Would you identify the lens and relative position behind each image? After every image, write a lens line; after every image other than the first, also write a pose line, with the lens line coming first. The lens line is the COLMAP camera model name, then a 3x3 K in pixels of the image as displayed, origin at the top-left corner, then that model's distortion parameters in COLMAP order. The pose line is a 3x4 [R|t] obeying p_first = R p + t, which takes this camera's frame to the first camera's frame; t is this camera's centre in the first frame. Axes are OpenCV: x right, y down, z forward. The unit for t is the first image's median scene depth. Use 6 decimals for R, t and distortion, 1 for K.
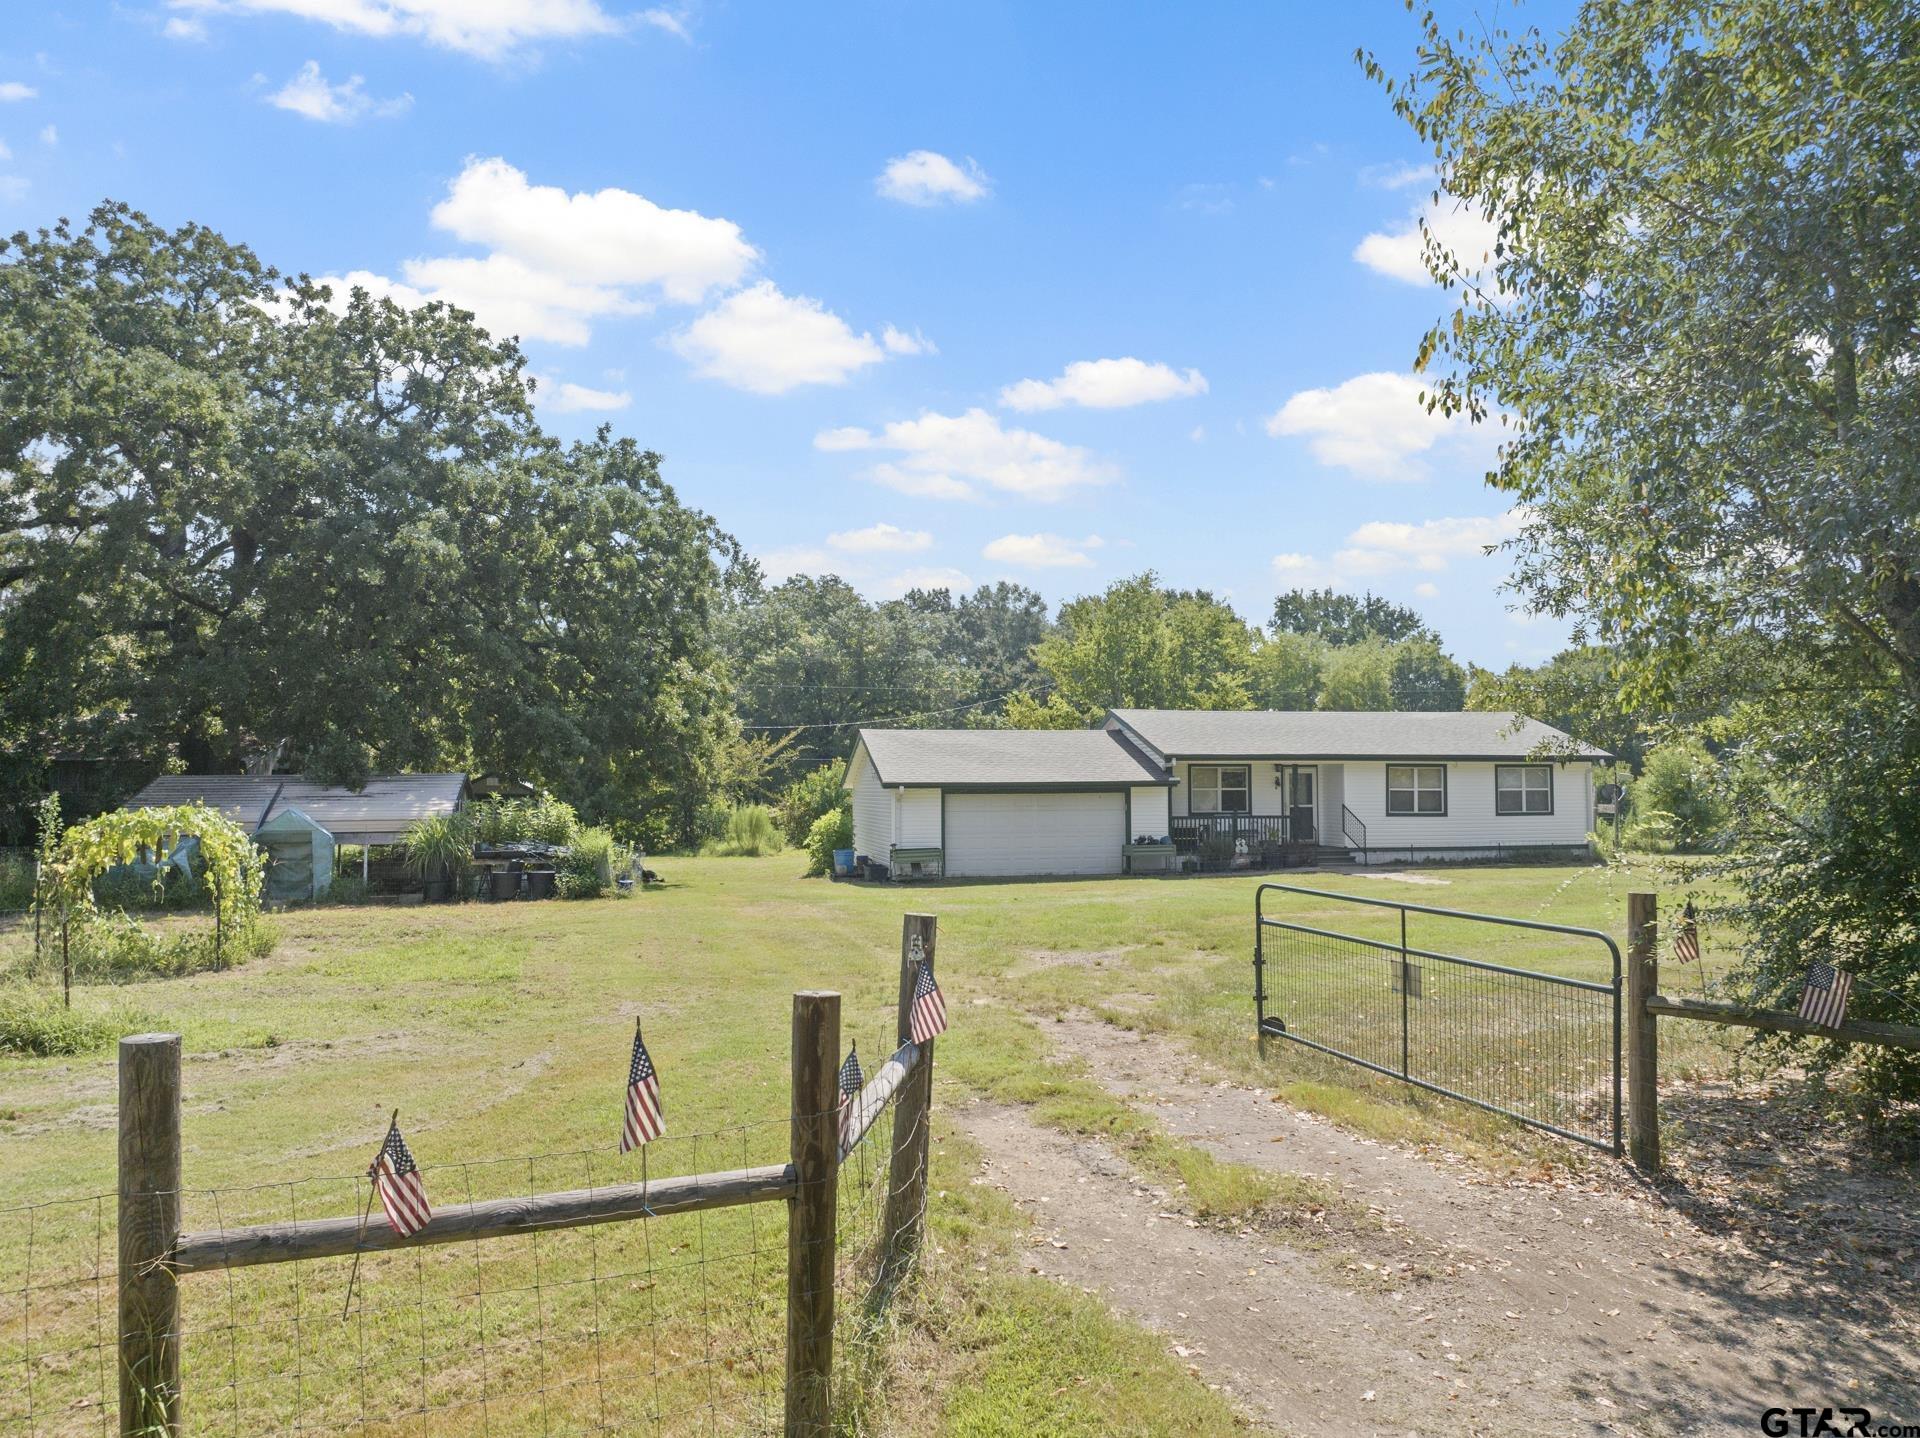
lens RADIAL K [[1377.7, 0, 960.0], [0, 1377.7, 719.0], [0, 0, 1]] dist [-0.022066, -0.001399]
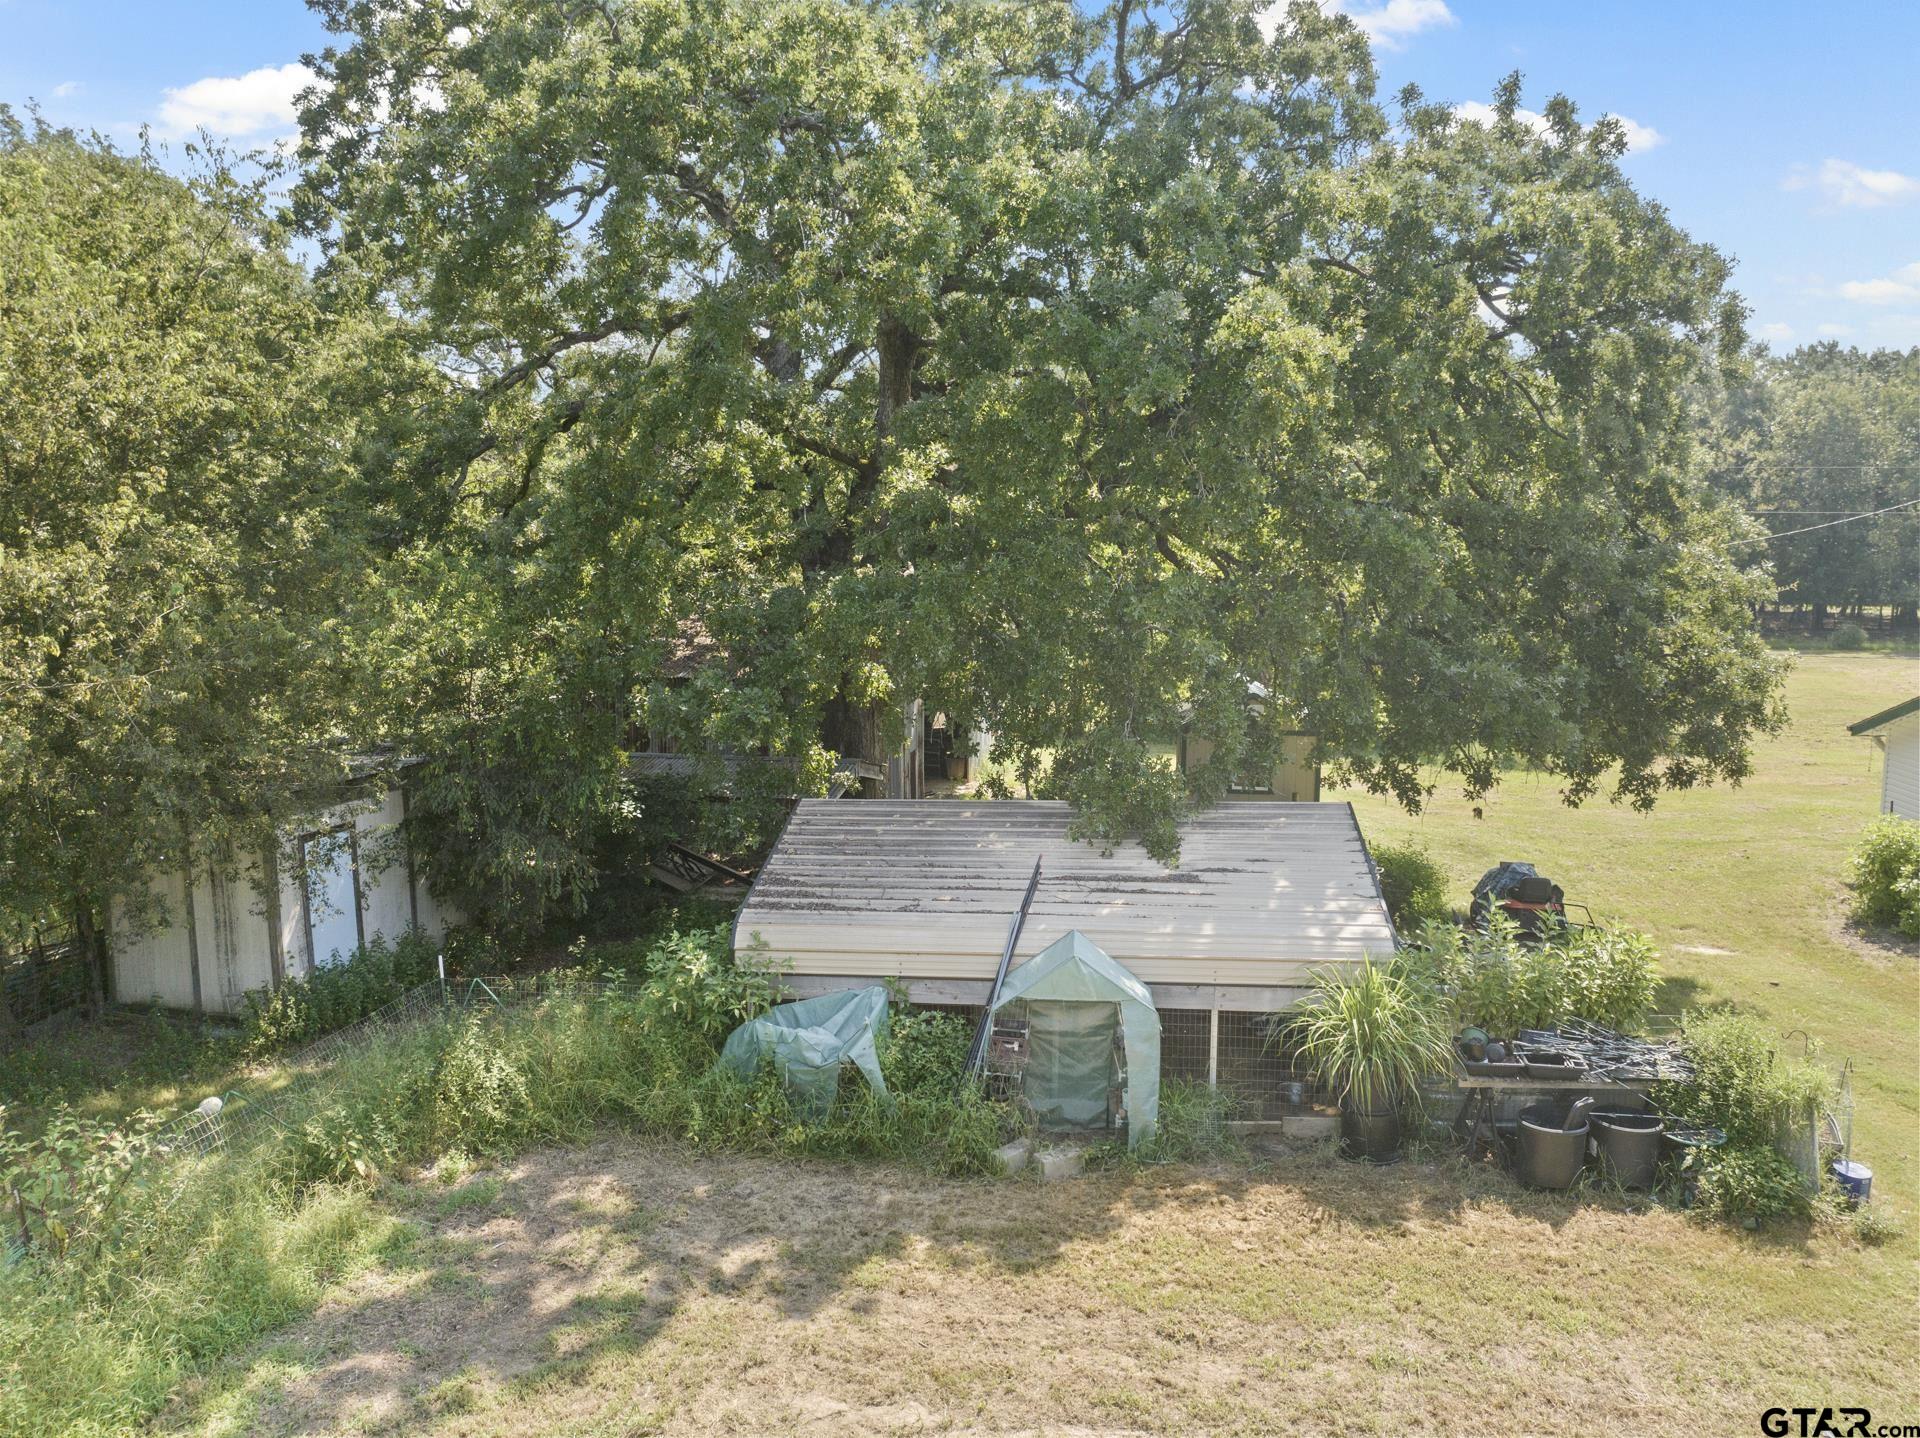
lens RADIAL K [[1343.6, 0, 960.0], [0, 1343.6, 719.0], [0, 0, 1]] dist [-0.071718, 0.050753]
pose [[0.931644, 0.042596, -0.360868, -0.327225], [0.021847, 0.984743, 0.172639, -0.079798], [0.362716, -0.168722, 0.916499, 0.525994]]
